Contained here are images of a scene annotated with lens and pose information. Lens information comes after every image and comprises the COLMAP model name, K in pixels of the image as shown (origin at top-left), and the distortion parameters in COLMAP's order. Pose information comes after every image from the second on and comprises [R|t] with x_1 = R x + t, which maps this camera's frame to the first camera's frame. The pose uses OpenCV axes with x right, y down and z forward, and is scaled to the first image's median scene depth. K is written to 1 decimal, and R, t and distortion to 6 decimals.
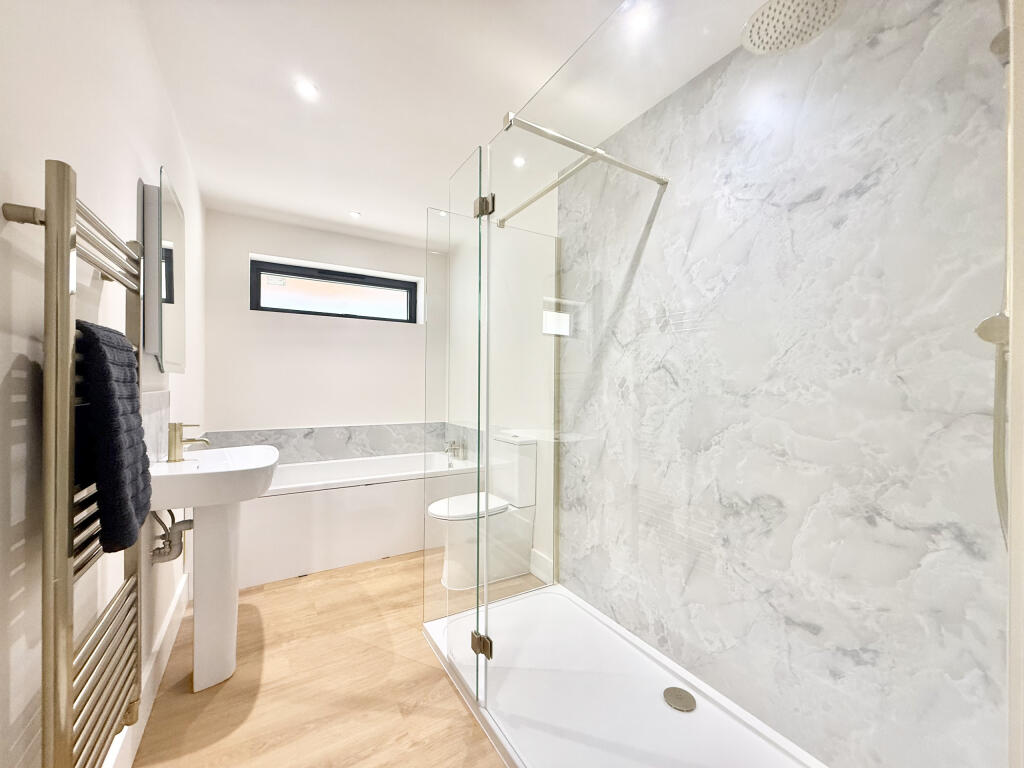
lens RADIAL K [[408.3, 0, 510.2], [0, 408.3, 382.4], [0, 0, 1]] dist [0.002221, 0.001100]
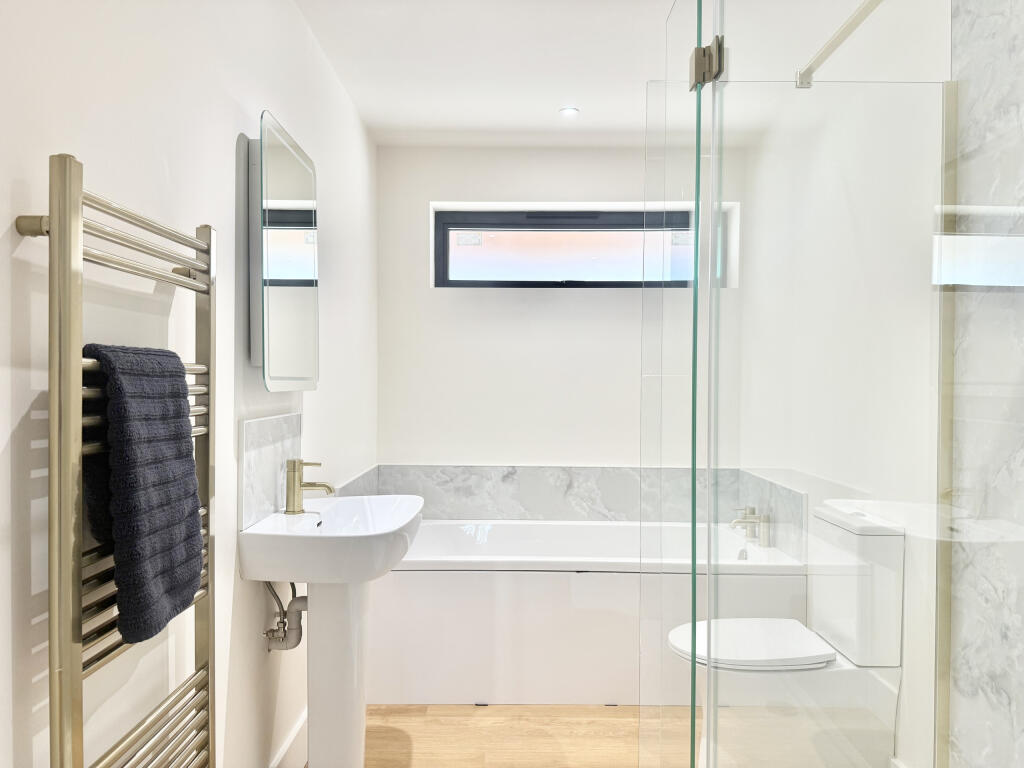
lens RADIAL K [[718.3, 0, 509.0], [0, 718.3, 379.8], [0, 0, 1]] dist [0.035282, -0.042730]
pose [[0.854601, -0.003597, -0.519273, 0.121972], [0.002281, 0.999992, -0.003172, -0.026941], [0.519281, 0.001526, 0.854602, 0.074721]]
